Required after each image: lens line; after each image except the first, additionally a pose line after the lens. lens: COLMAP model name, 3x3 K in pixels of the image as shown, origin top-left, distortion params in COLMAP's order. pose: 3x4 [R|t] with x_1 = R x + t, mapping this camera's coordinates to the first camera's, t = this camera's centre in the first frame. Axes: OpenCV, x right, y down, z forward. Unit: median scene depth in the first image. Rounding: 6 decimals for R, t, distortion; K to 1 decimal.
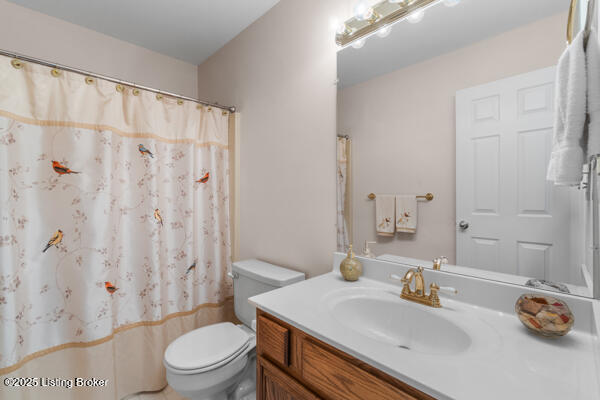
lens RADIAL K [[265.1, 0, 297.4], [0, 265.1, 198.4], [0, 0, 1]] dist [-0.008486, 0.000505]
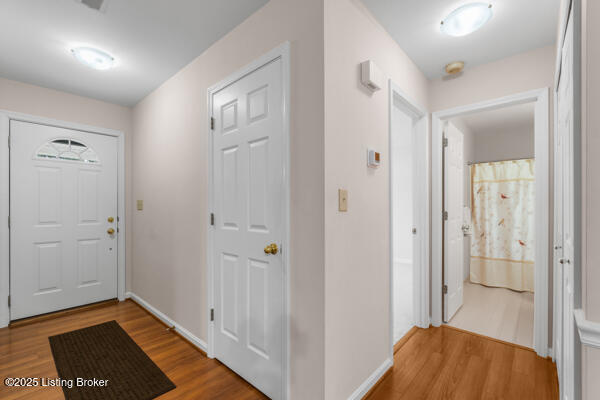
lens RADIAL K [[265.1, 0, 296.8], [0, 265.1, 203.6], [0, 0, 1]] dist [-0.008486, 0.000505]
pose [[0.075656, -0.007421, -0.997106, 1.699589], [-0.004874, 0.999958, -0.007812, -0.007738], [0.997122, 0.005451, 0.075617, -1.379814]]
